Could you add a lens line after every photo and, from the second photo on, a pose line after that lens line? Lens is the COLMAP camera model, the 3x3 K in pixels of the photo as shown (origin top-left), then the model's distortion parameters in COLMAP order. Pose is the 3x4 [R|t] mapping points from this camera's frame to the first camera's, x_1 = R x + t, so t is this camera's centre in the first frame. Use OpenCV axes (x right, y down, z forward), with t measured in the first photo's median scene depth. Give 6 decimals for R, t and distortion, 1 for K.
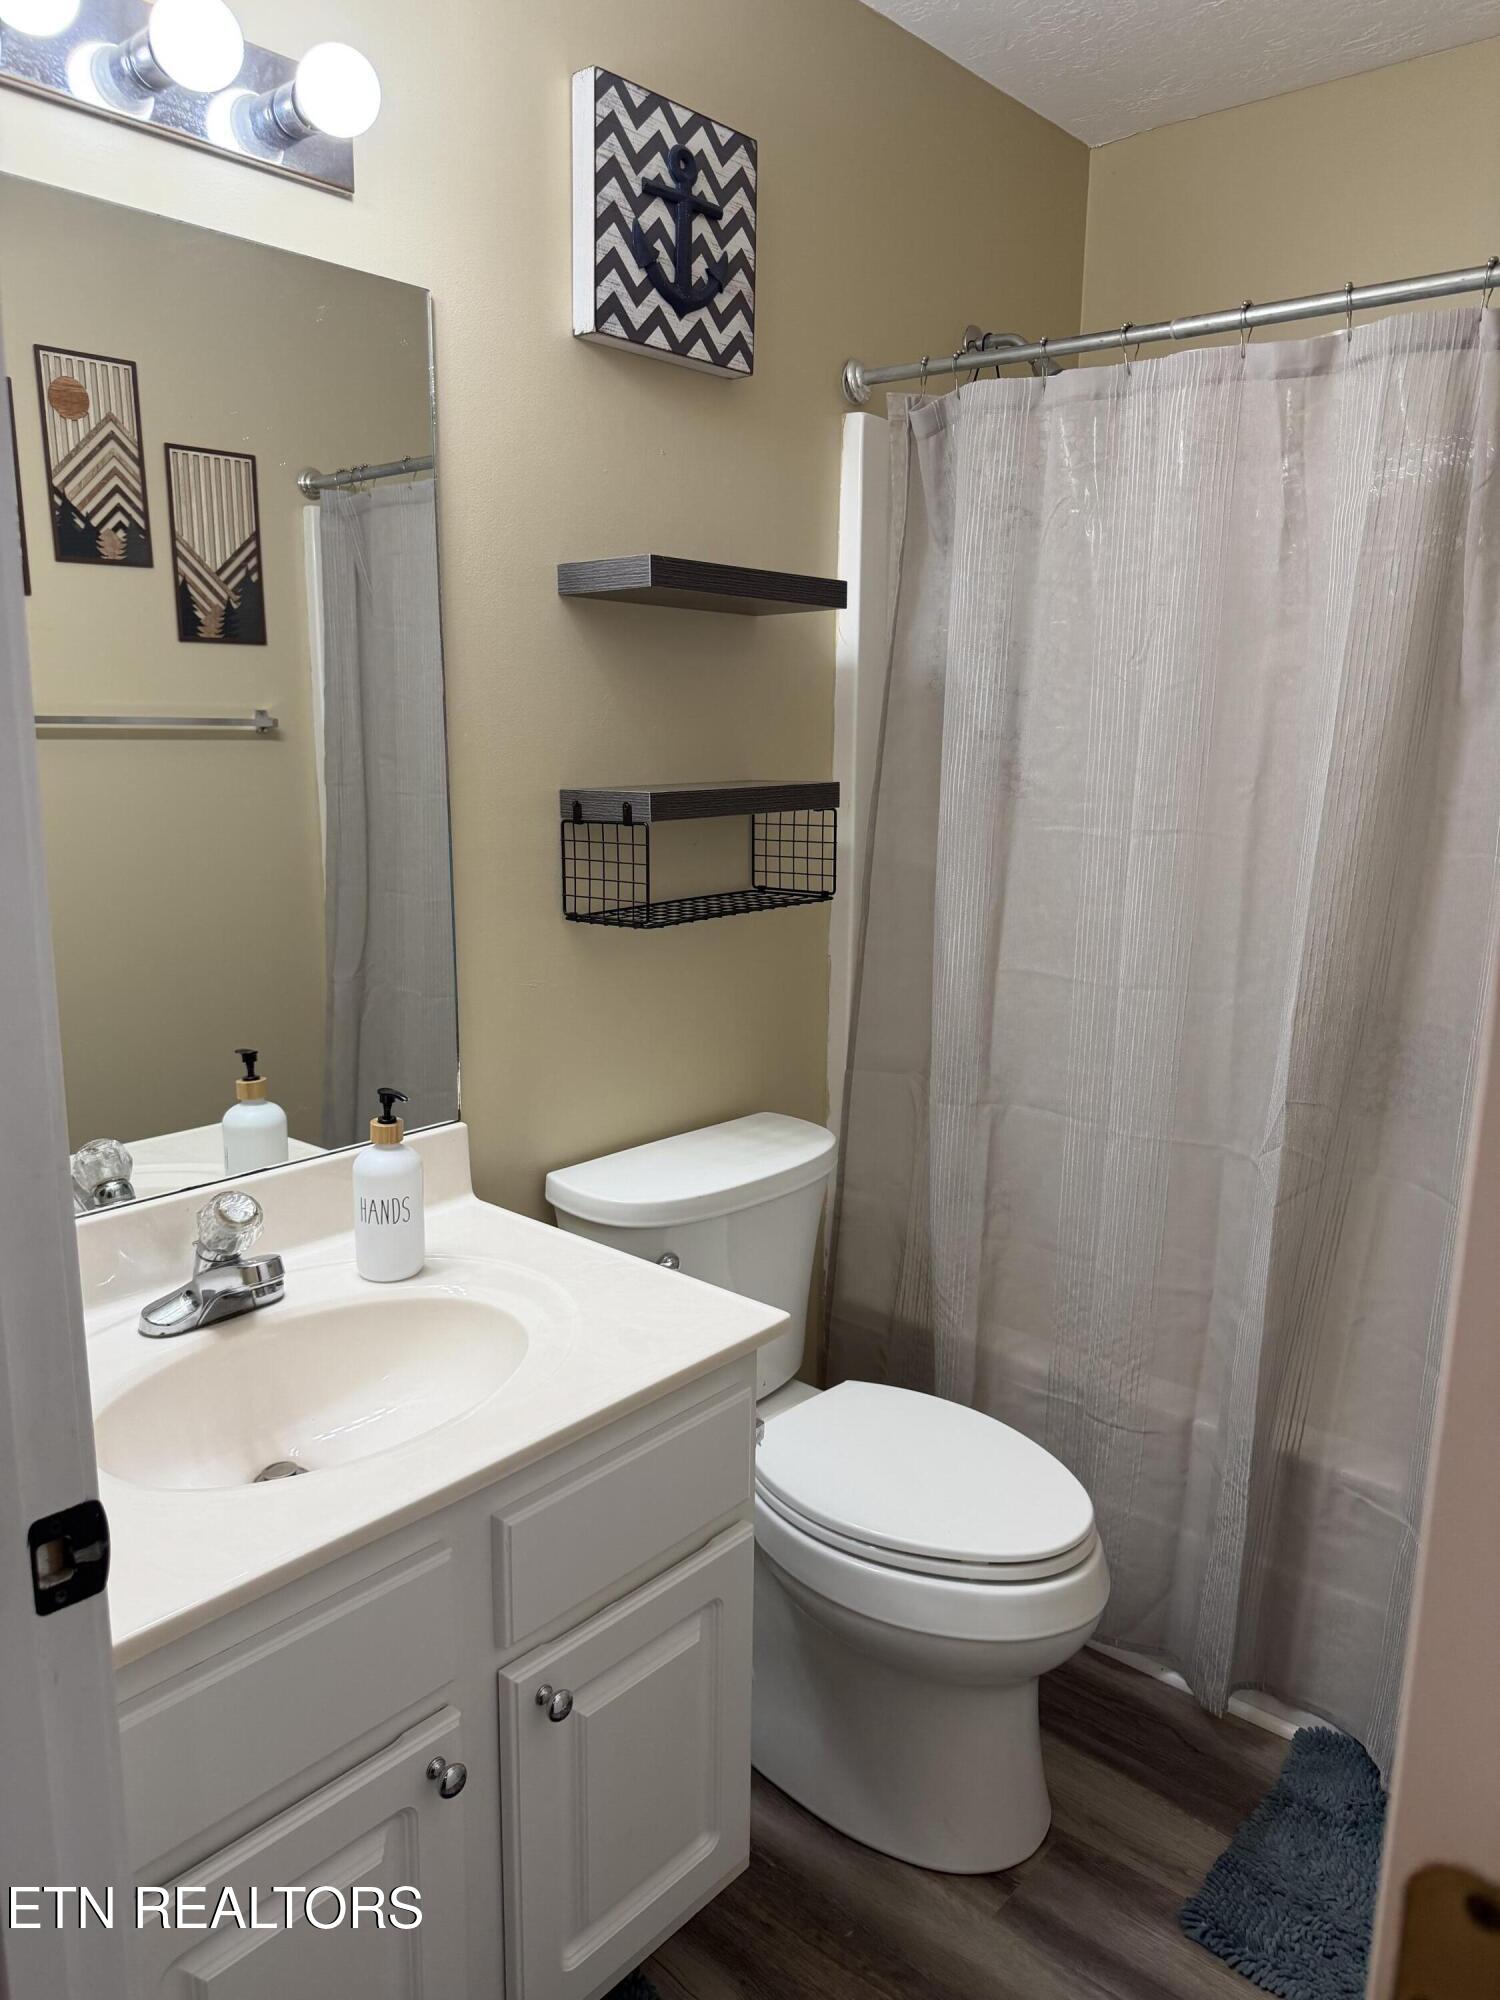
lens RADIAL K [[1406.6, 0, 750.0], [0, 1406.6, 1000.0], [0, 0, 1]] dist [0.002536, -0.018254]
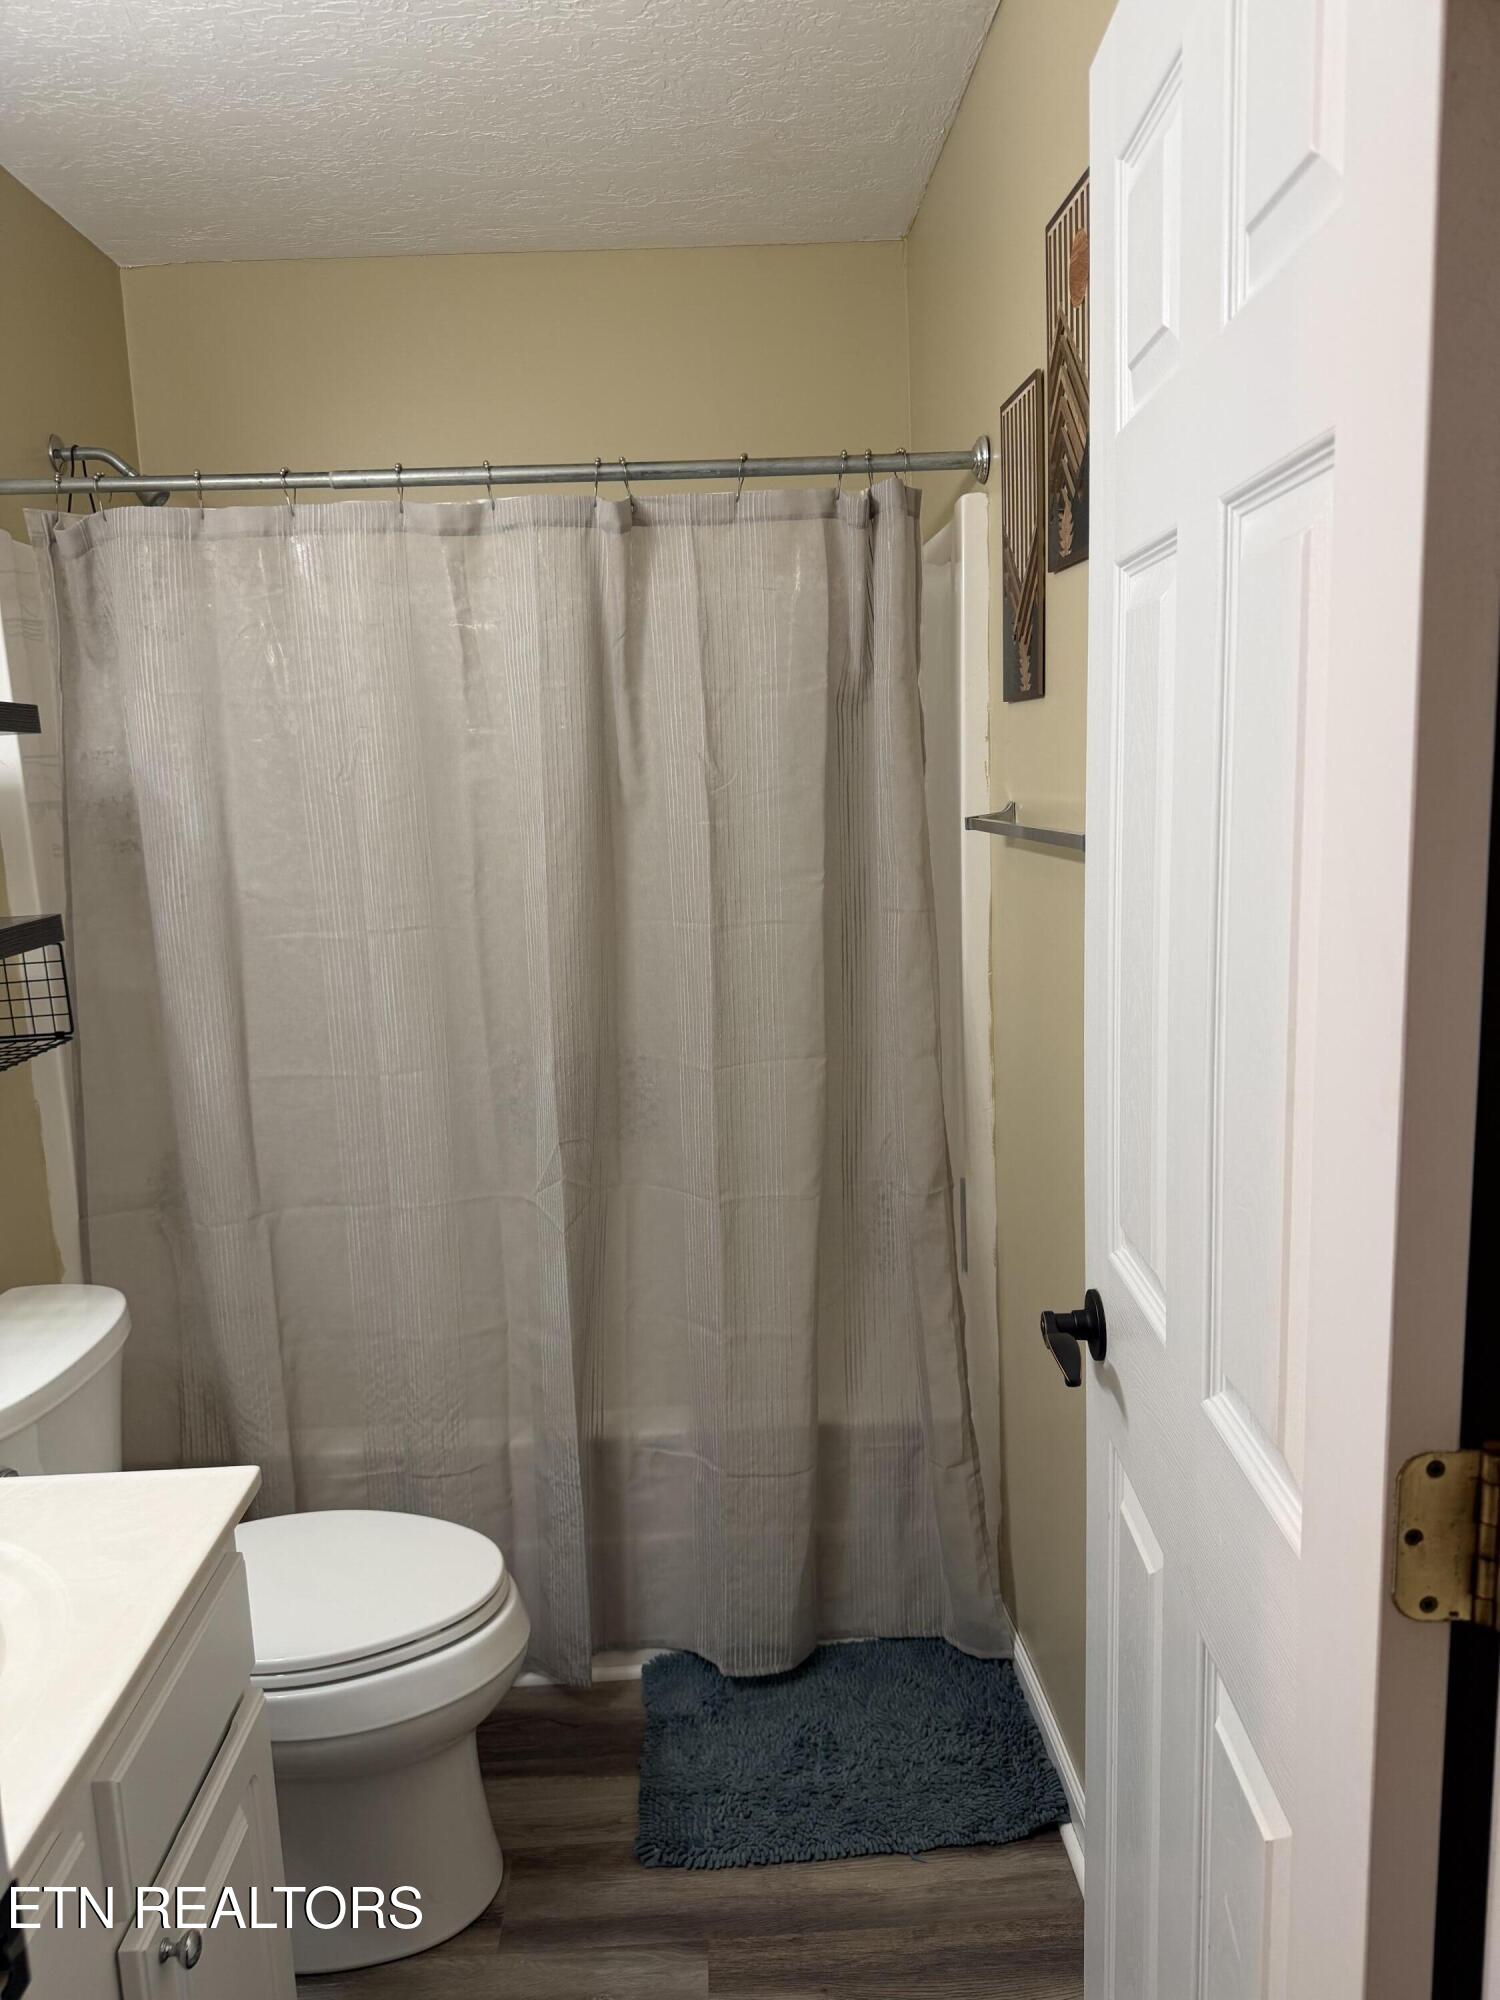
lens RADIAL K [[1413.6, 0, 750.0], [0, 1413.6, 1000.0], [0, 0, 1]] dist [0.040098, -0.071062]
pose [[0.726009, -0.153080, 0.670430, -0.266032], [0.184484, 0.982529, 0.024564, -0.042644], [-0.662477, 0.105850, 0.741566, -0.001138]]
